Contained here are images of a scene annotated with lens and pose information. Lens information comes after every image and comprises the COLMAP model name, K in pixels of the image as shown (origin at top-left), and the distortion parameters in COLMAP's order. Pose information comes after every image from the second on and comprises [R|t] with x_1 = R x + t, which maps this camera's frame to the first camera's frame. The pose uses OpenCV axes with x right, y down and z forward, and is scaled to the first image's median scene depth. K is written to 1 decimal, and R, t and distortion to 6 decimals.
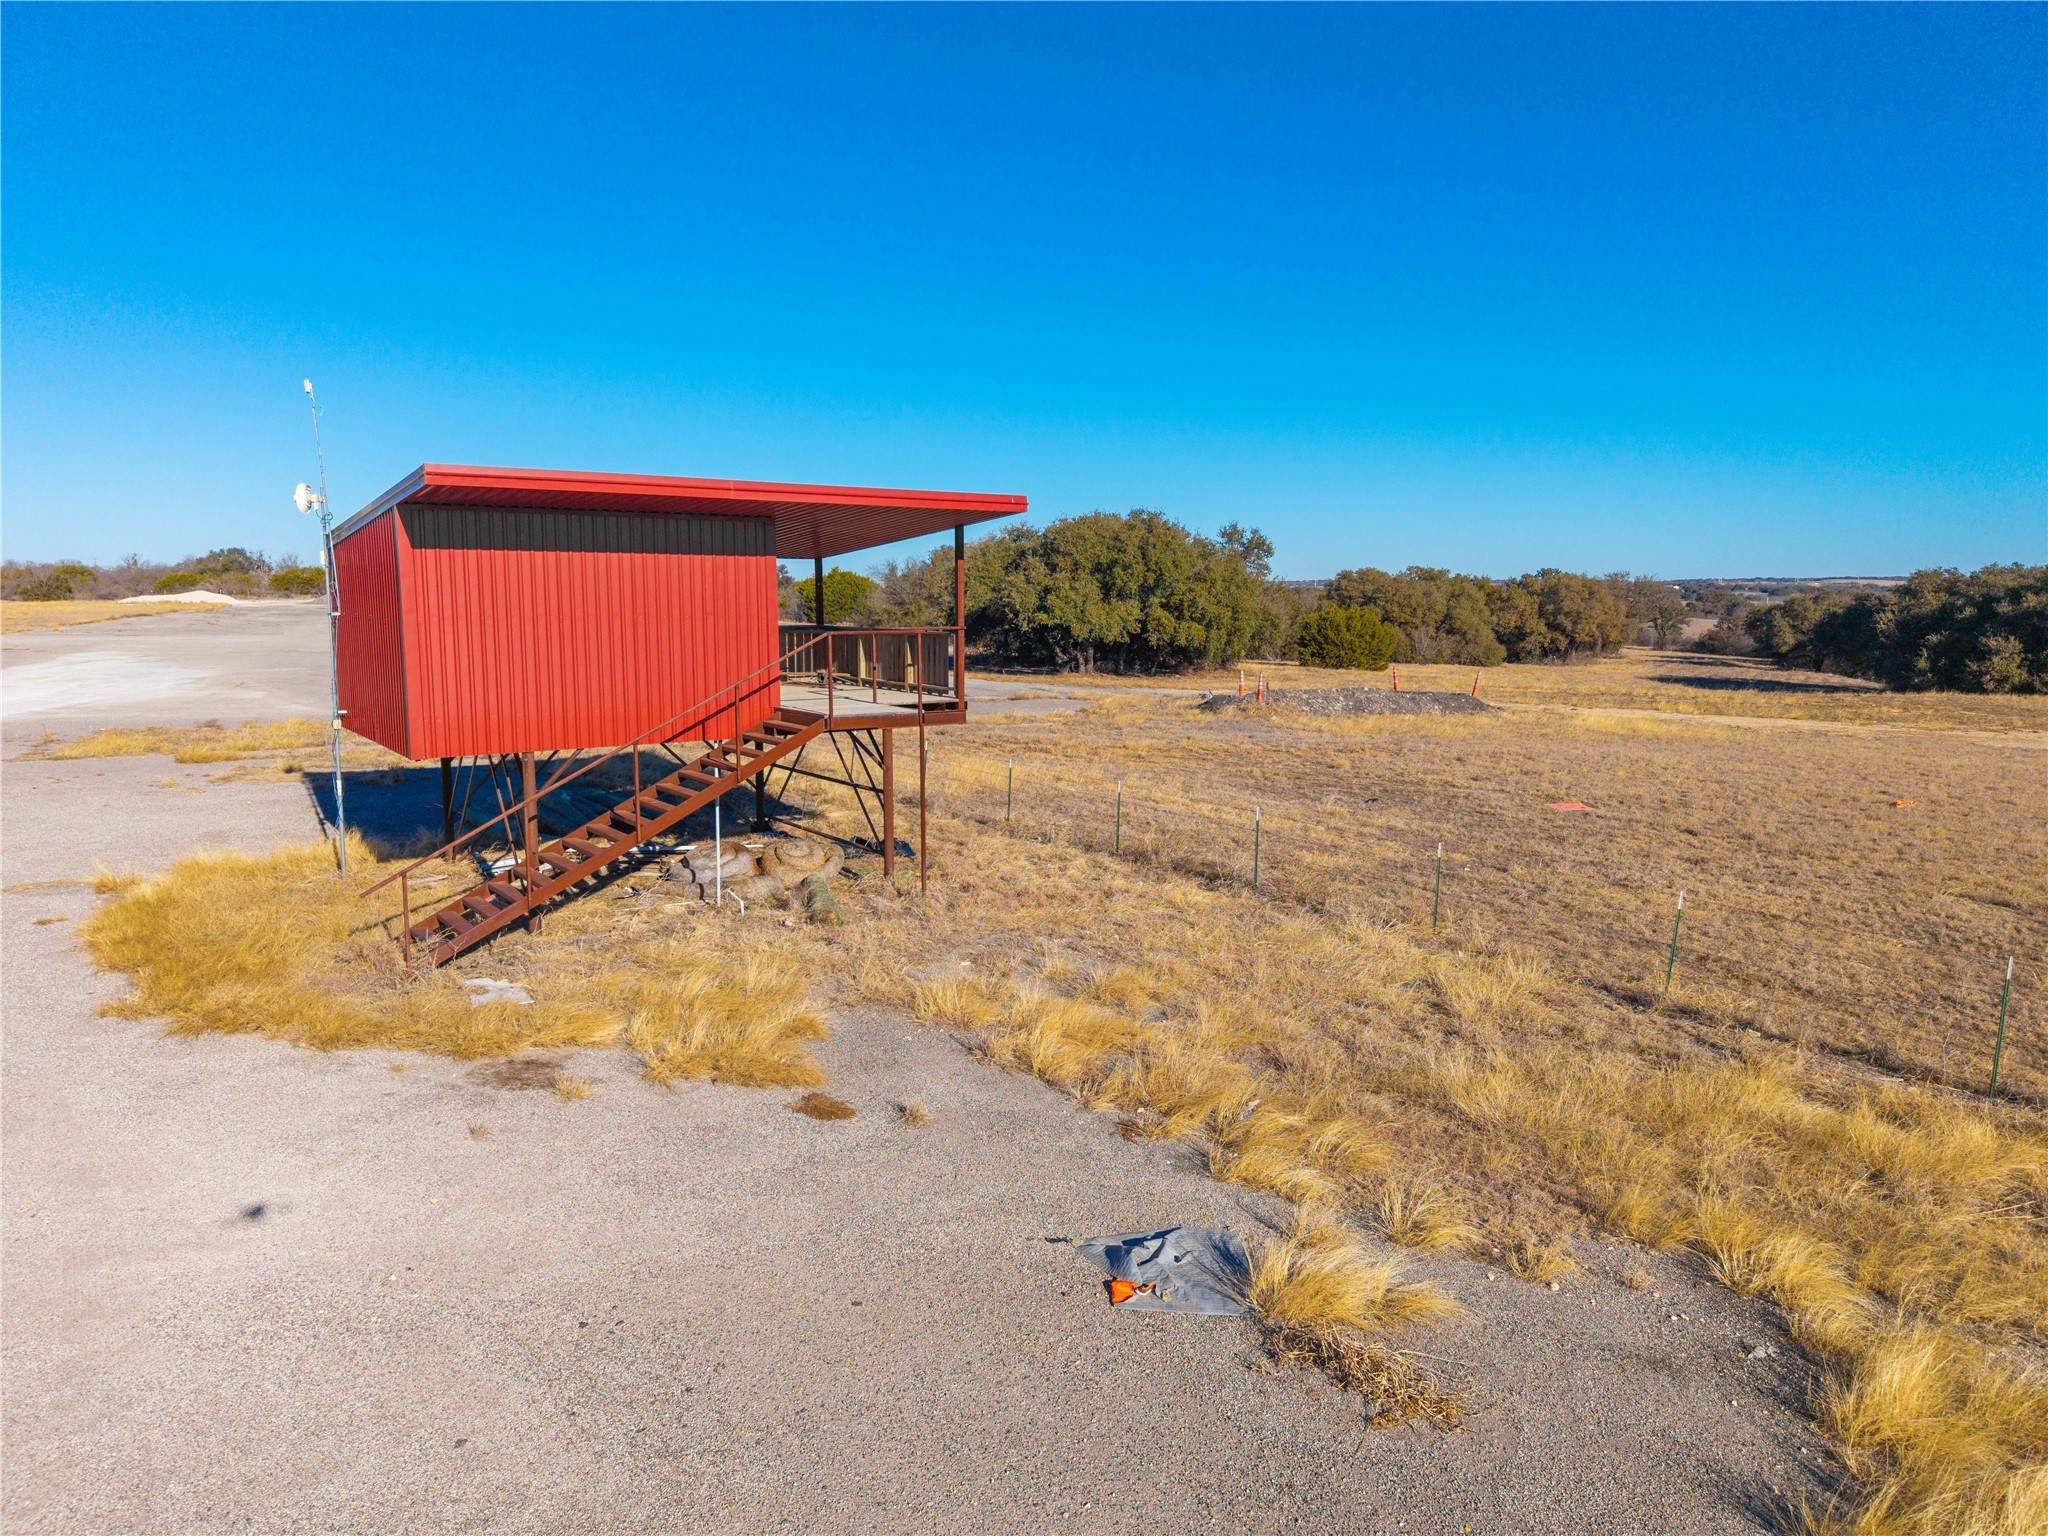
lens RADIAL K [[1369.6, 0, 1024.0], [0, 1369.6, 768.0], [0, 0, 1]] dist [0.030904, -0.039976]
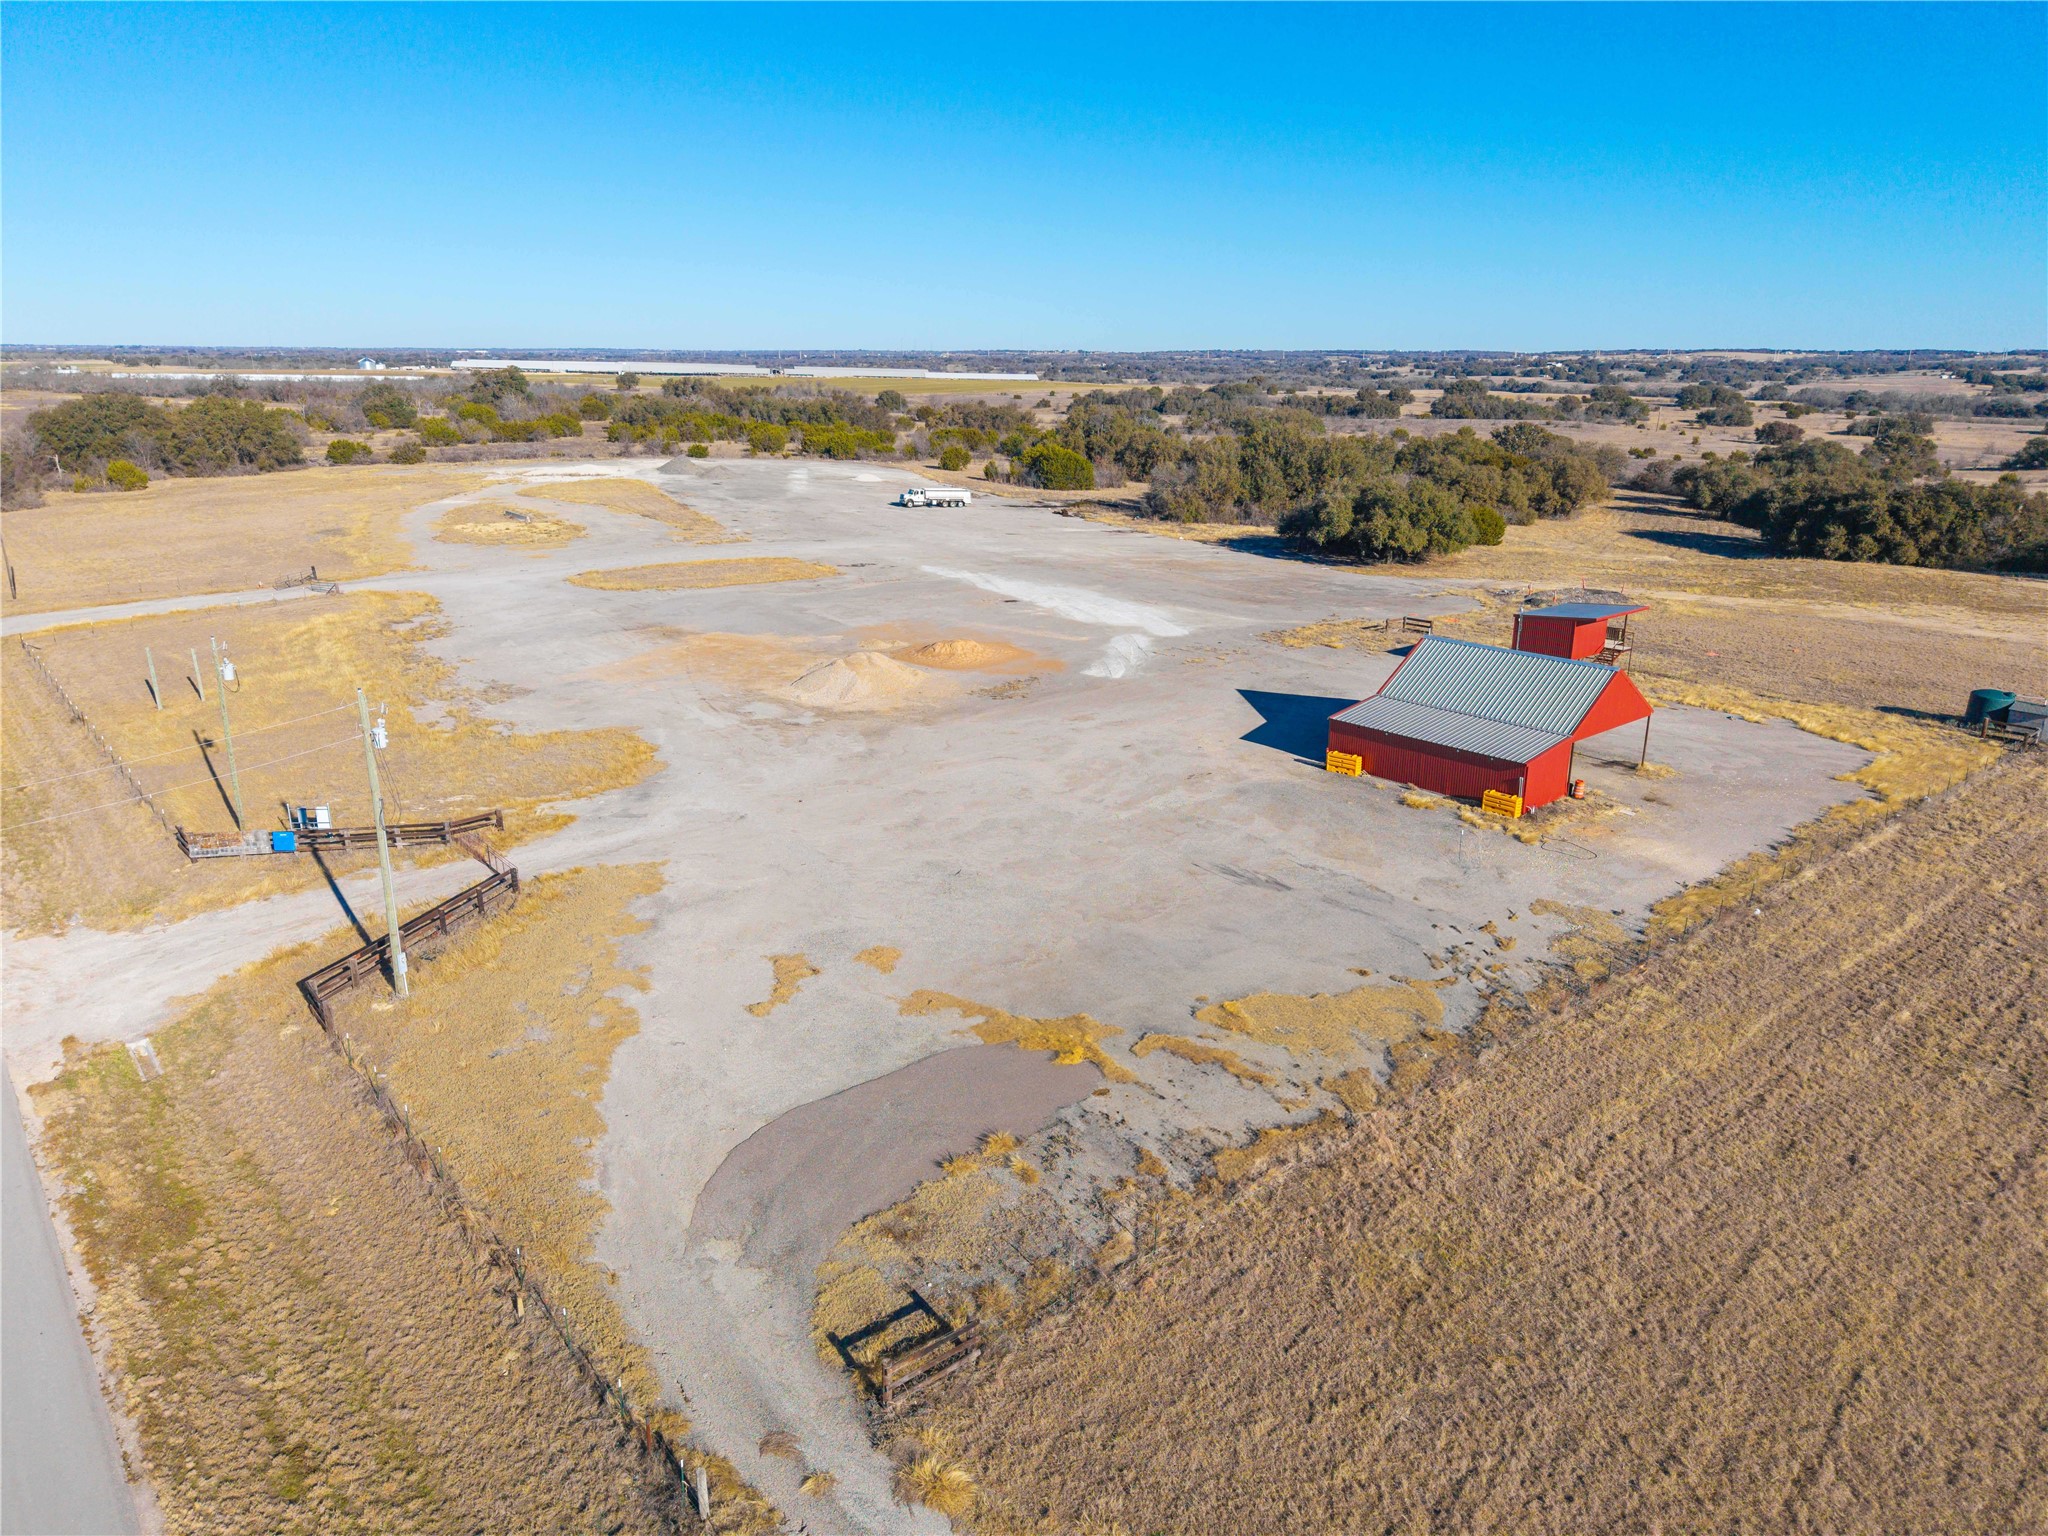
lens RADIAL K [[1369.6, 0, 1024.0], [0, 1369.6, 768.0], [0, 0, 1]] dist [0.030904, -0.039976]
pose [[0.996260, -0.024226, 0.082935, -0.492723], [0.010730, 0.987146, 0.159460, -0.076007], [-0.085732, -0.157974, 0.983715, -0.712607]]
